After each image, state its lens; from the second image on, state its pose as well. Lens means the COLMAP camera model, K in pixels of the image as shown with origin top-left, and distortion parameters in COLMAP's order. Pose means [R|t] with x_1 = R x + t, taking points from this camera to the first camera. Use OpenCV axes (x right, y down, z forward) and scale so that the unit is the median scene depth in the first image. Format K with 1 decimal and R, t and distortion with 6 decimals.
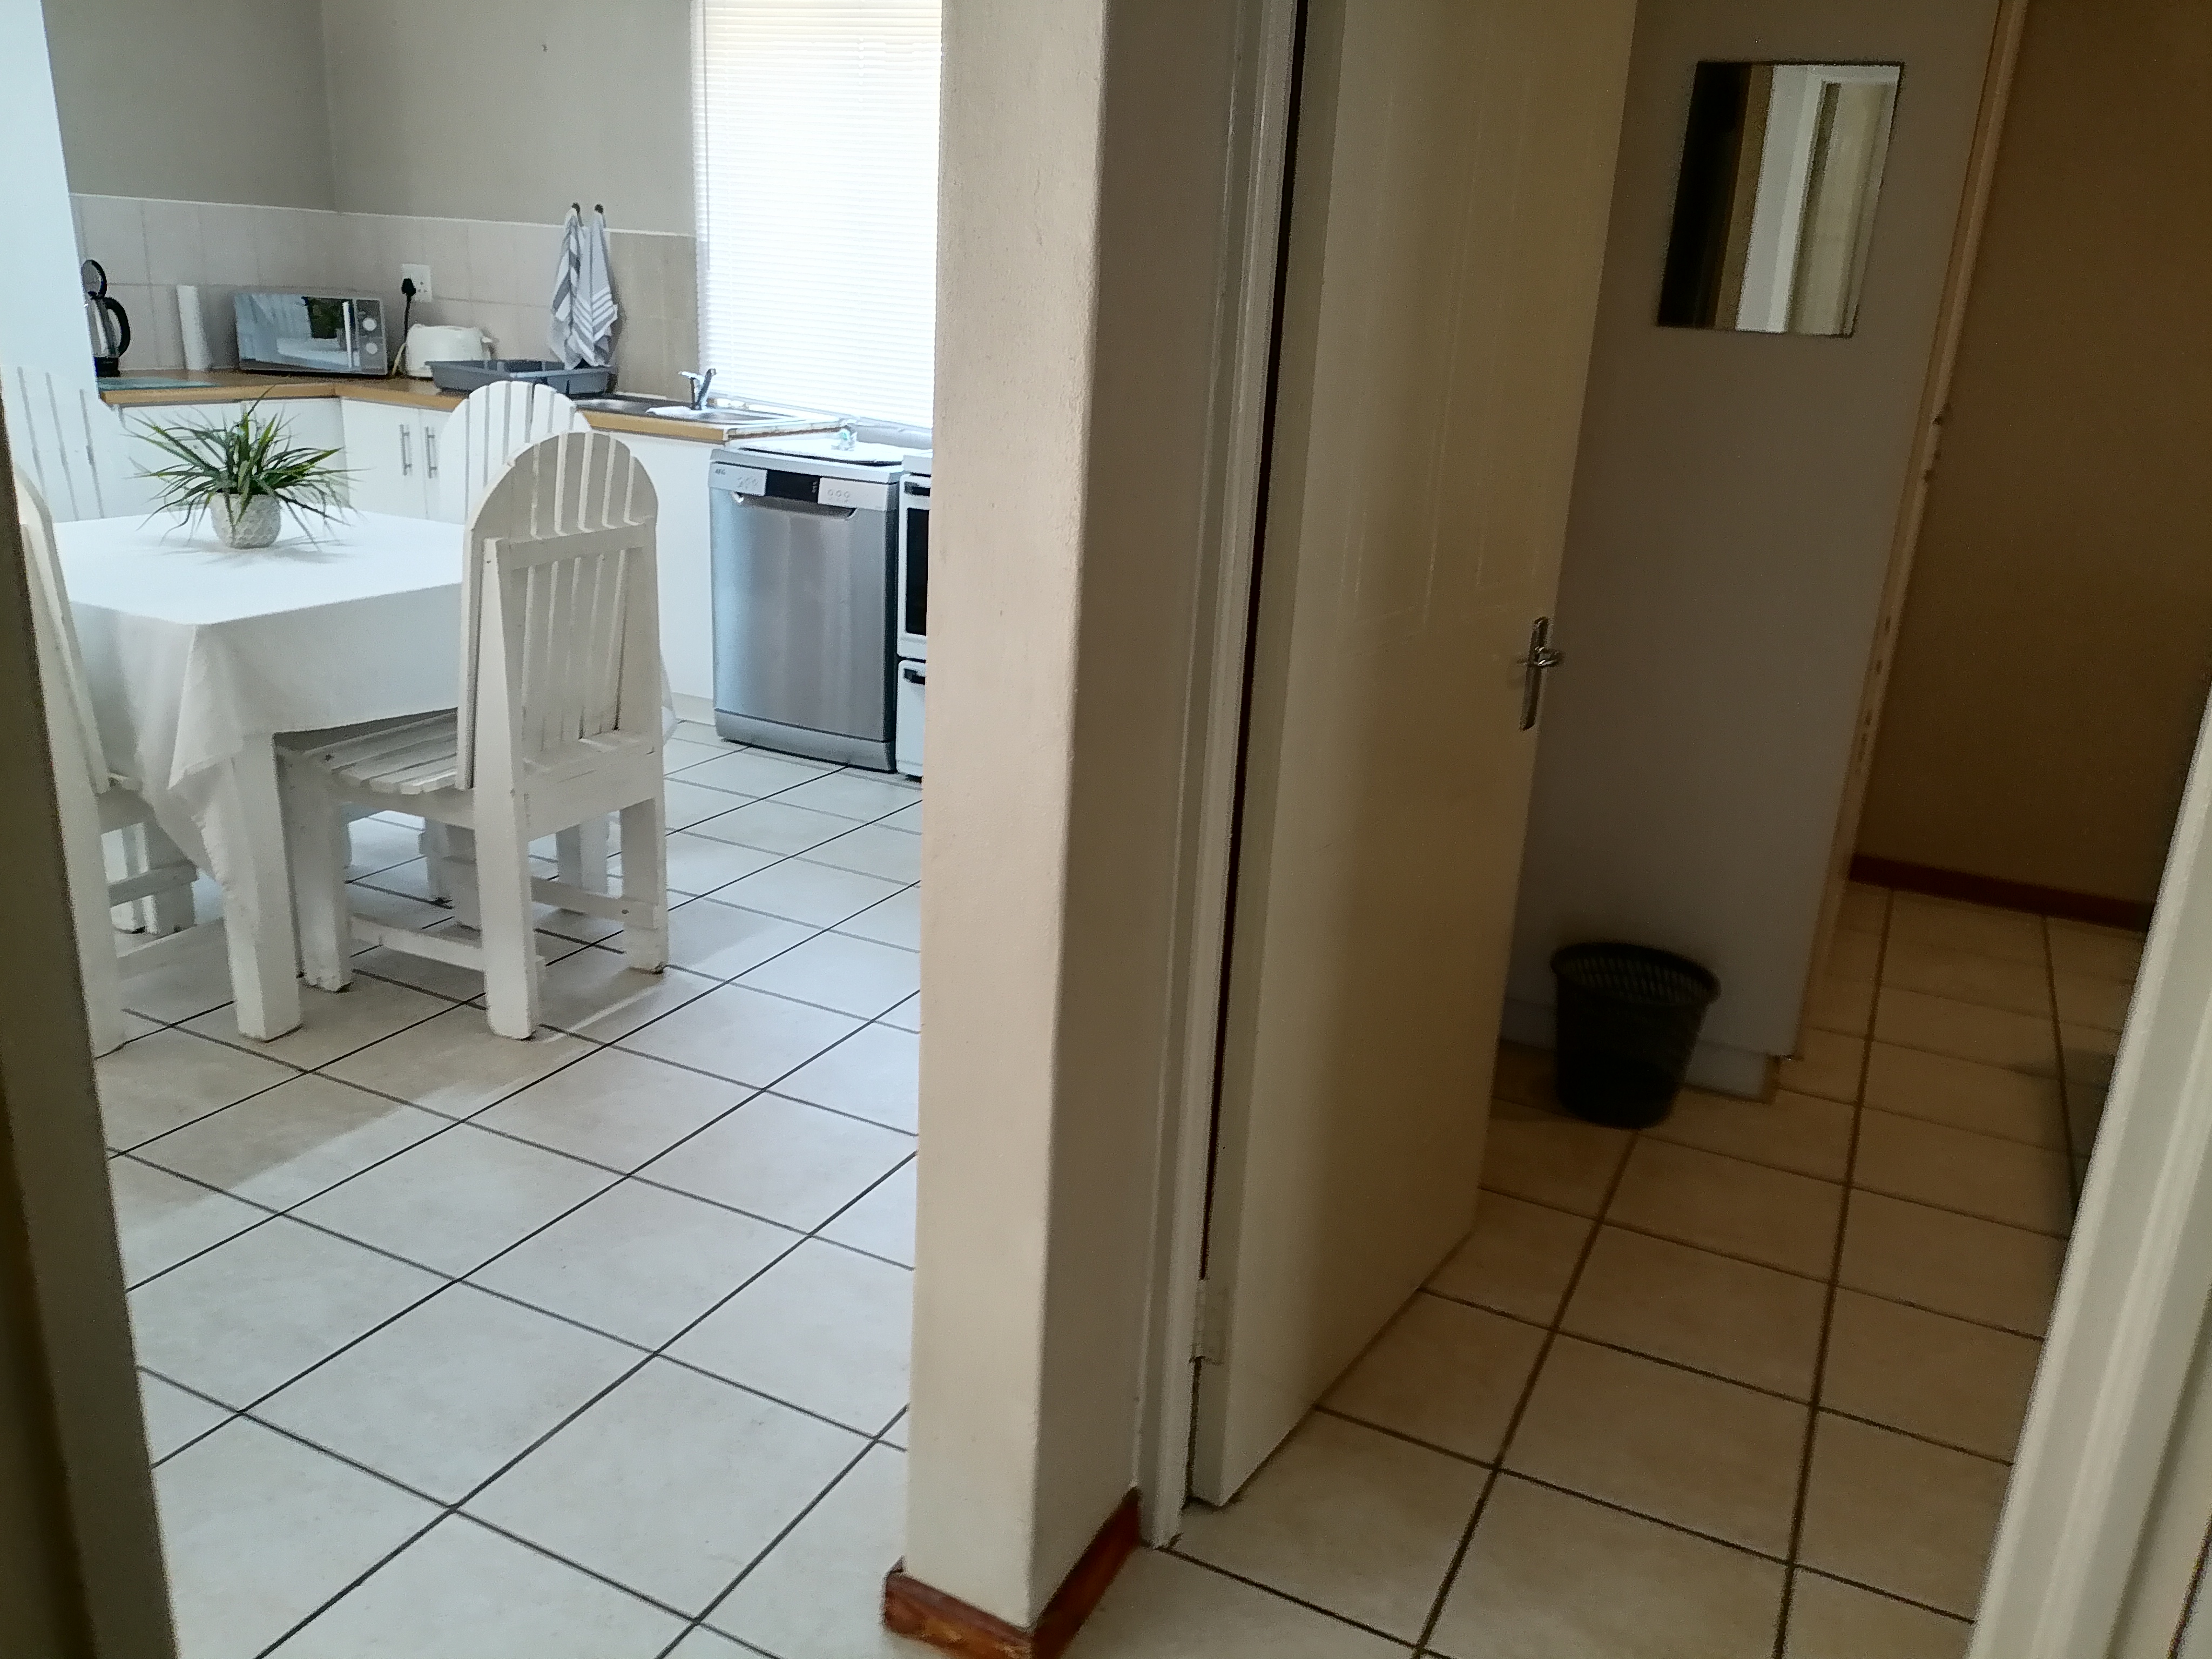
lens RADIAL K [[1681.1, 0, 1121.5], [0, 1681.1, 841.0], [0, 0, 1]] dist [0.098693, -0.131660]
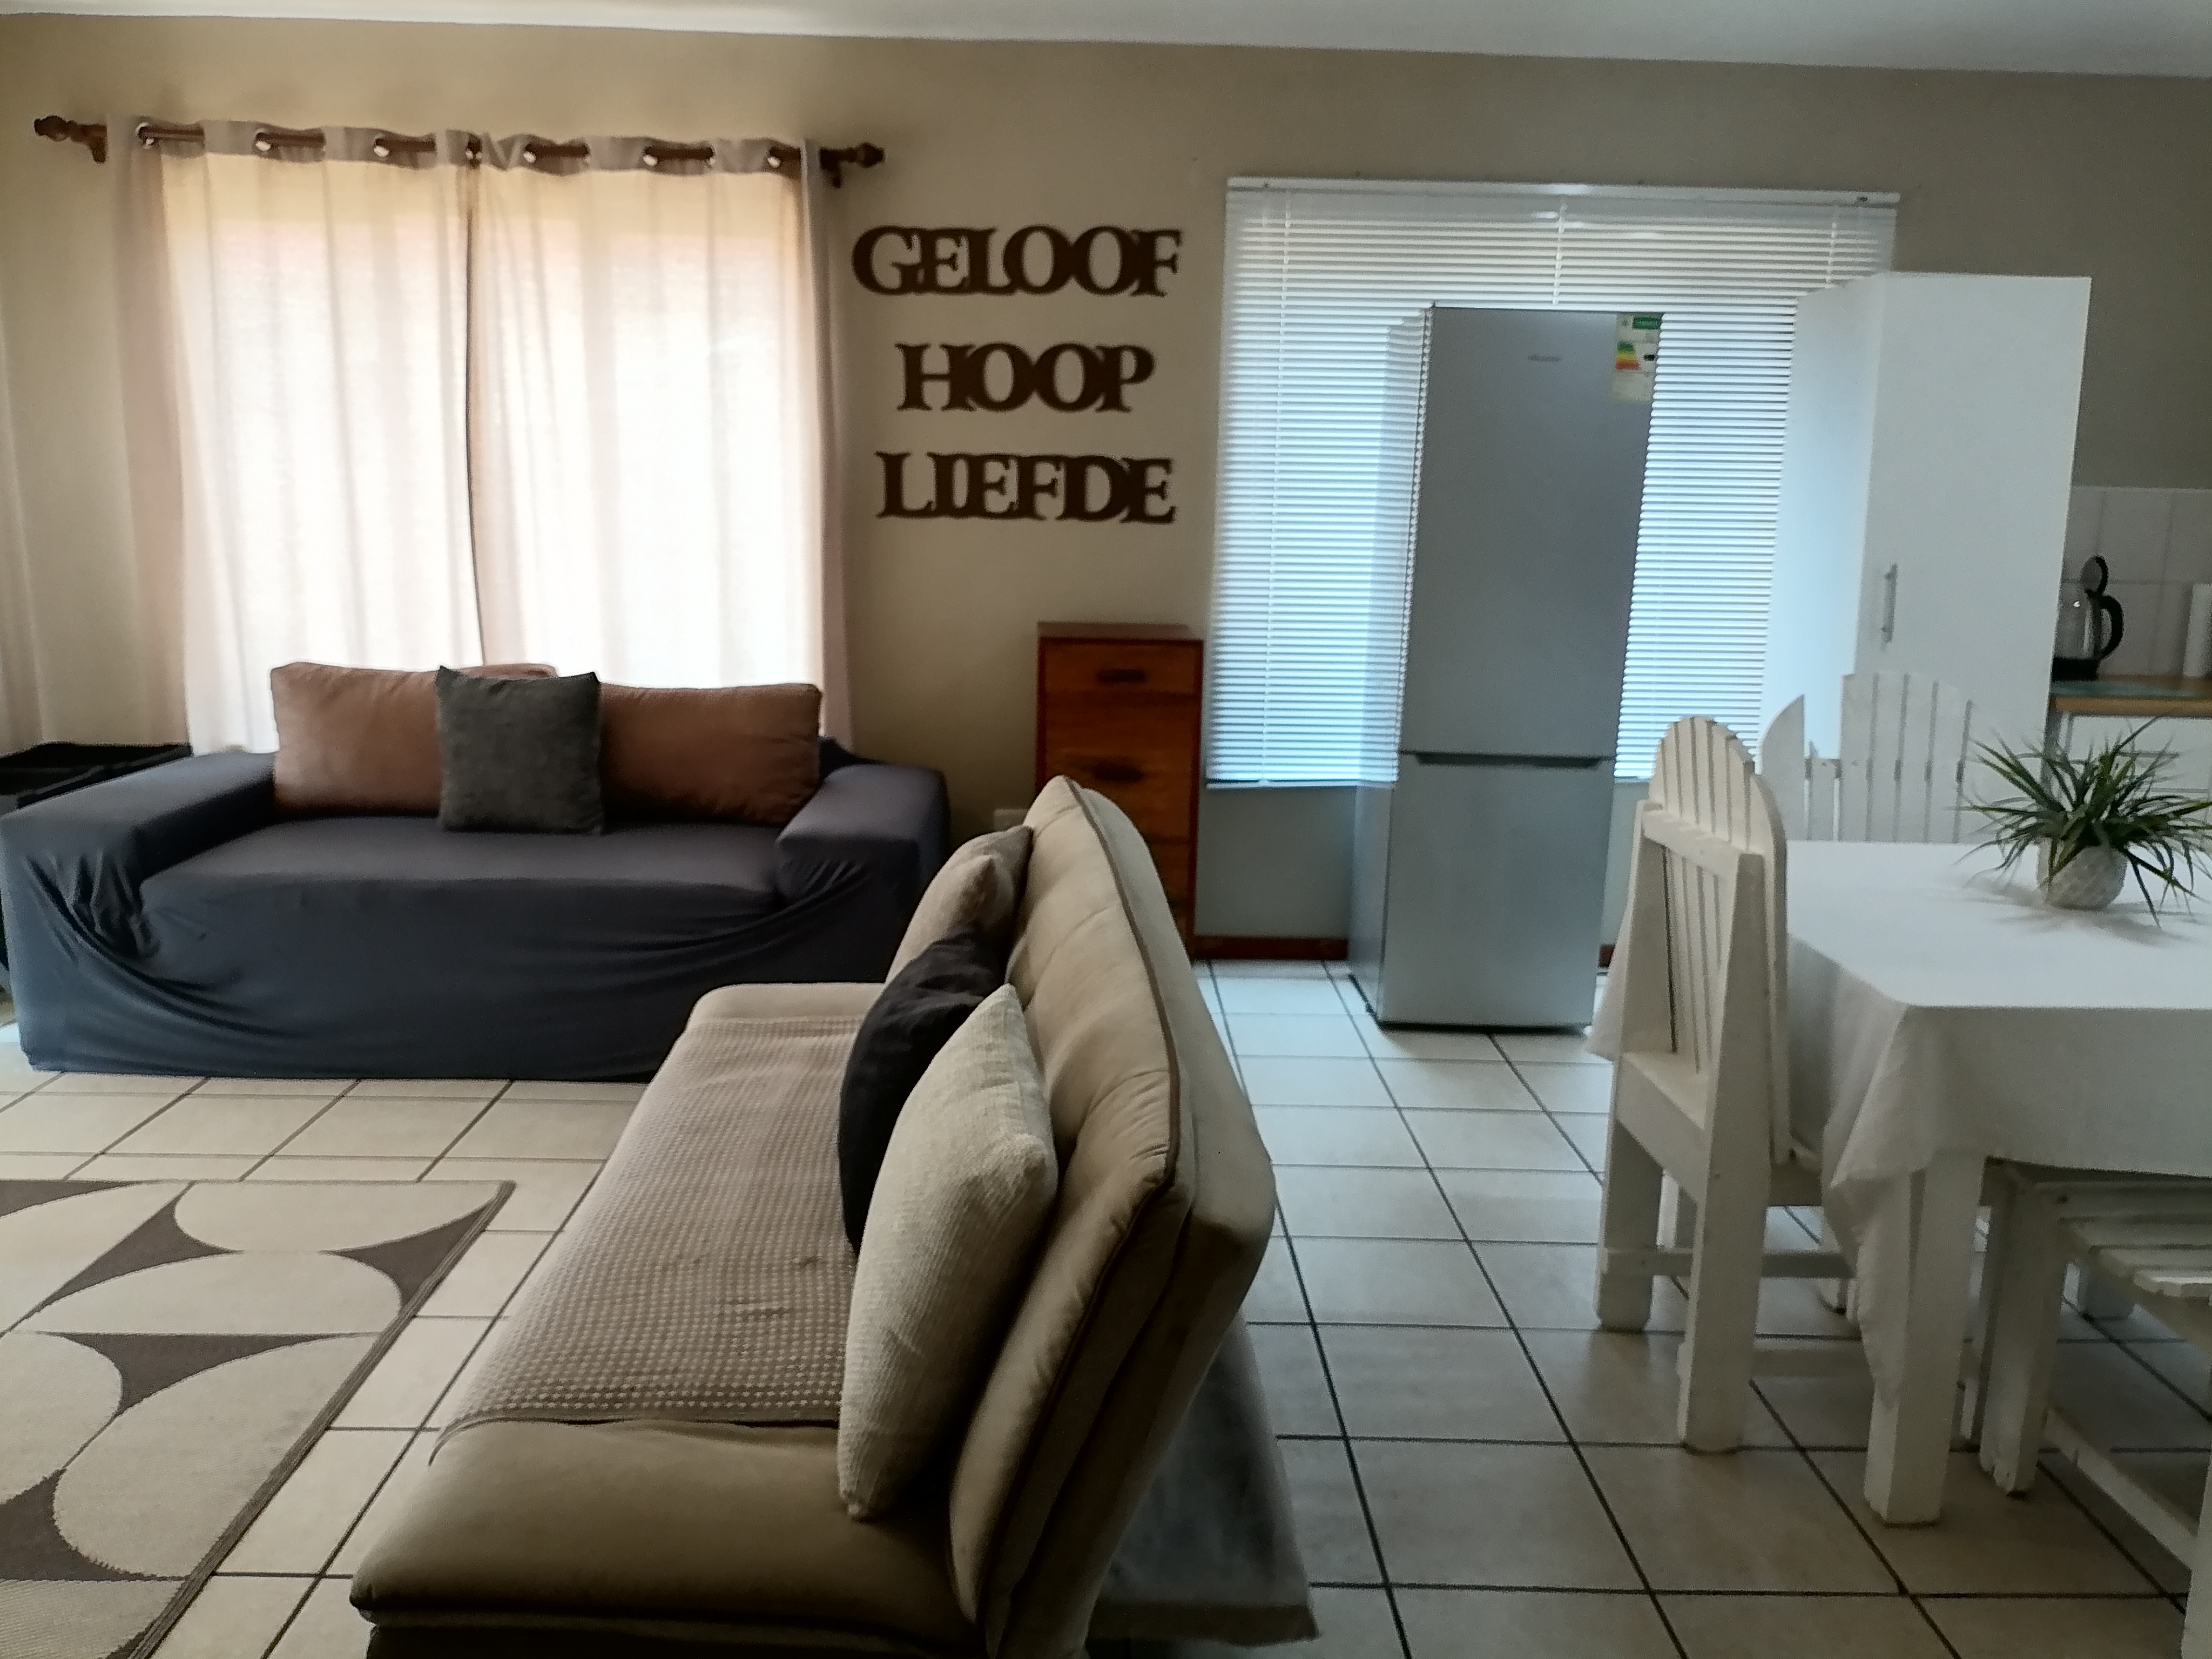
lens RADIAL K [[1707.3, 0, 1114.2], [0, 1707.3, 843.8], [0, 0, 1]] dist [0.097032, -0.138725]
pose [[0.459542, 0.137824, -0.877397, -0.005035], [-0.274724, 0.961497, 0.007146, -0.056003], [0.844599, 0.237758, 0.479712, 0.151870]]
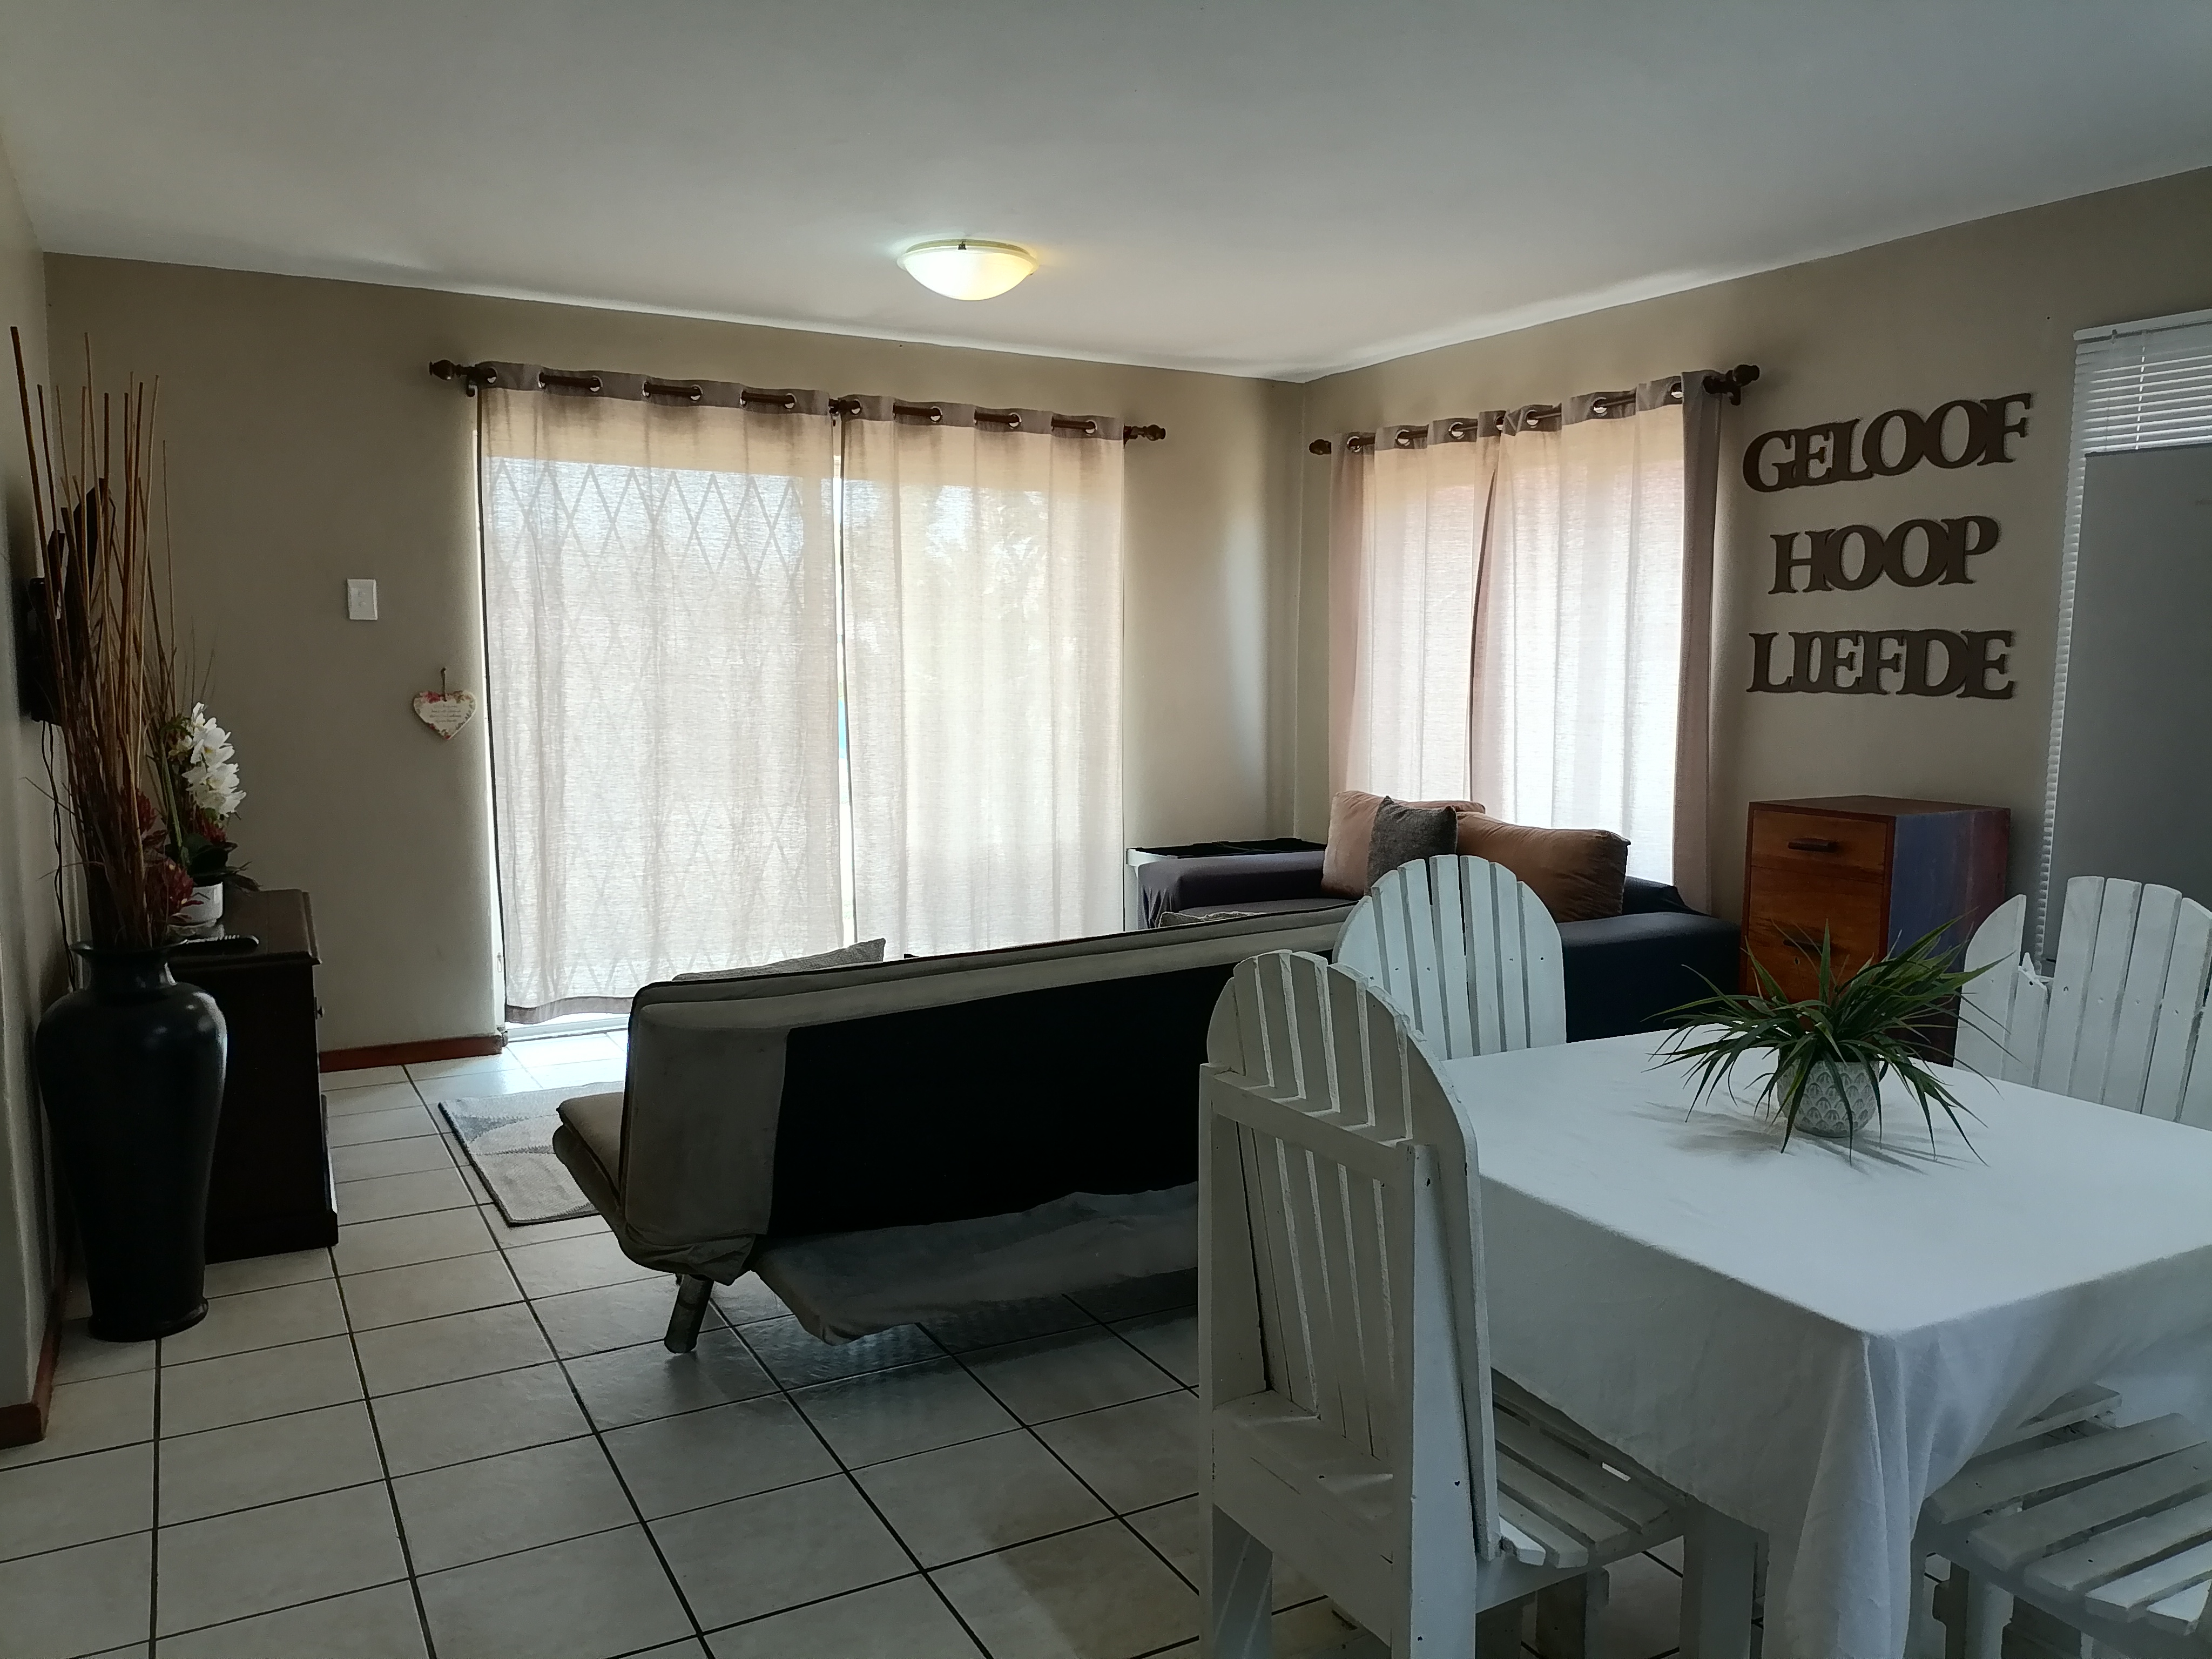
lens RADIAL K [[1681.1, 0, 1121.5], [0, 1681.1, 841.0], [0, 0, 1]] dist [0.098693, -0.131660]
pose [[-0.579006, 0.032686, -0.814667, 0.125952], [-0.294035, 0.923586, 0.246035, -0.242031], [0.760457, 0.381996, -0.525151, 0.729196]]
